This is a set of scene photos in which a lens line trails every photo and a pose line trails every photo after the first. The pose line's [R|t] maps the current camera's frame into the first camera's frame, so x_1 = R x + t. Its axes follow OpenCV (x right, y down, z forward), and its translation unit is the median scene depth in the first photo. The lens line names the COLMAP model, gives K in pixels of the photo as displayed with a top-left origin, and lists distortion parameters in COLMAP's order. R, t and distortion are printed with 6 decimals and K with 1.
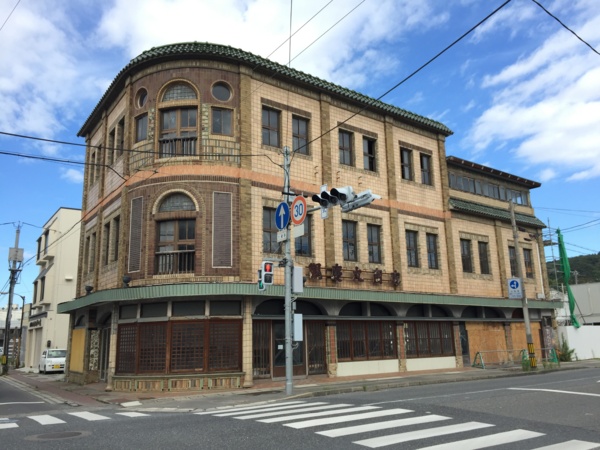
lens RADIAL K [[509.5, 0, 295.6], [0, 509.5, 226.2], [0, 0, 1]] dist [0.096533, -0.131817]
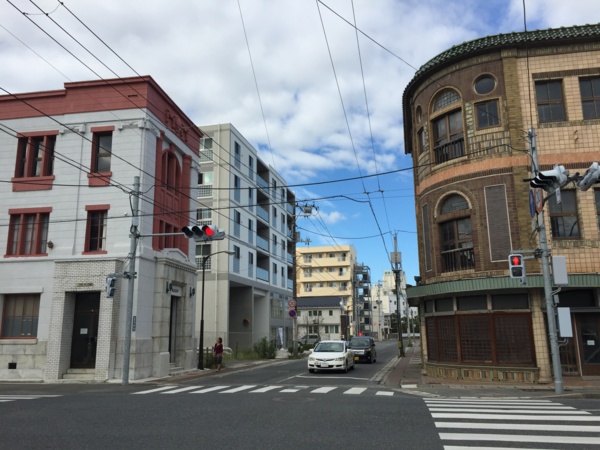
lens RADIAL K [[509.5, 0, 295.6], [0, 509.5, 226.2], [0, 0, 1]] dist [0.096533, -0.131817]
pose [[0.681287, -0.136828, -0.719114, 0.267363], [0.152352, 0.987367, -0.043531, -0.003001], [0.715986, -0.079902, 0.693527, 0.019774]]
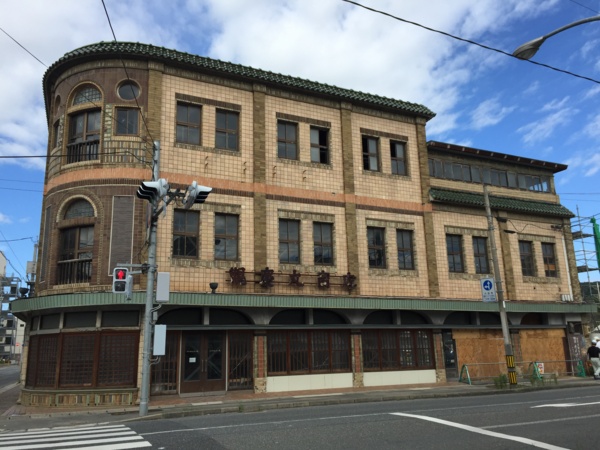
lens RADIAL K [[509.5, 0, 295.6], [0, 509.5, 226.2], [0, 0, 1]] dist [0.096533, -0.131817]
pose [[0.978506, -0.047665, -0.200635, 0.313290], [0.045168, 0.998835, -0.017006, 0.018044], [0.201212, 0.007578, 0.979518, 0.117749]]
